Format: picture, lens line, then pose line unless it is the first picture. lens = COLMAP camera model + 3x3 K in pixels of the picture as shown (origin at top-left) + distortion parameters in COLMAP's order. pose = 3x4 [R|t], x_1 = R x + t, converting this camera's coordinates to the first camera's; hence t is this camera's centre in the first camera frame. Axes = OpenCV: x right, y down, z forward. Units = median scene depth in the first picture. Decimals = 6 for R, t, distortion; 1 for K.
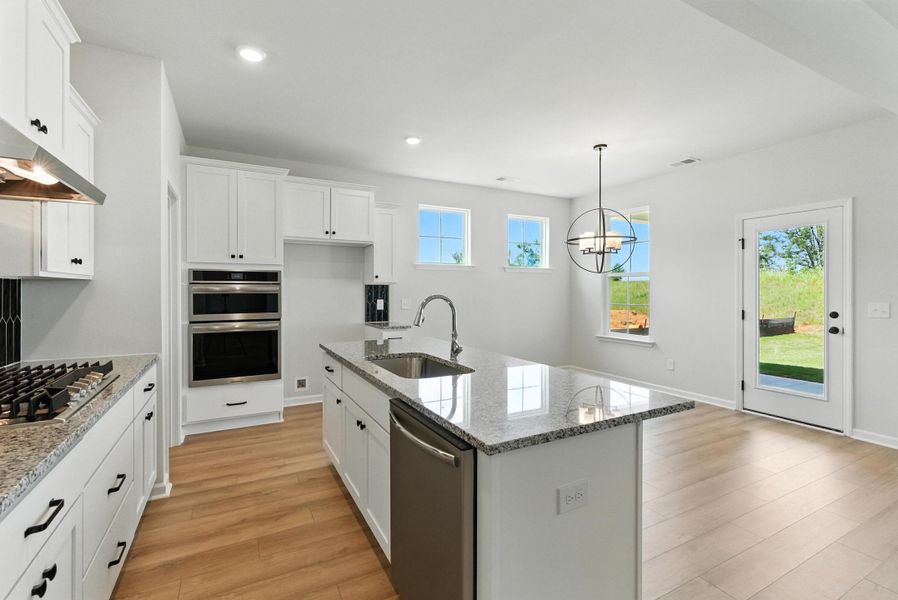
lens RADIAL K [[412.3, 0, 458.3], [0, 412.3, 286.2], [0, 0, 1]] dist [-0.000086, 0.000561]
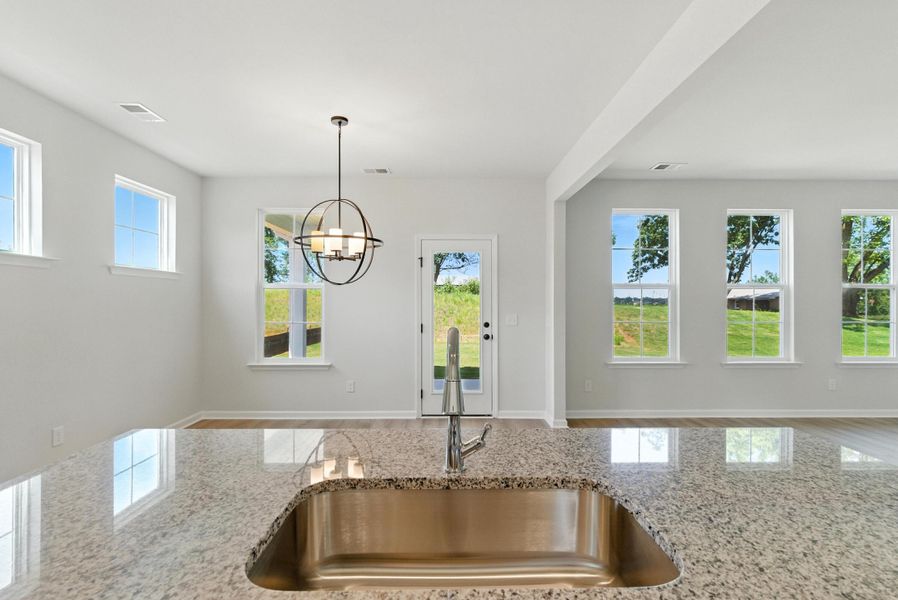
lens RADIAL K [[412.3, 0, 450.1], [0, 412.3, 299.4], [0, 0, 1]] dist [-0.000086, 0.000561]
pose [[0.475992, 0.006016, 0.879429, -0.252135], [-0.008533, 0.999961, -0.002222, -0.004396], [-0.879408, -0.006447, 0.476024, 0.483962]]
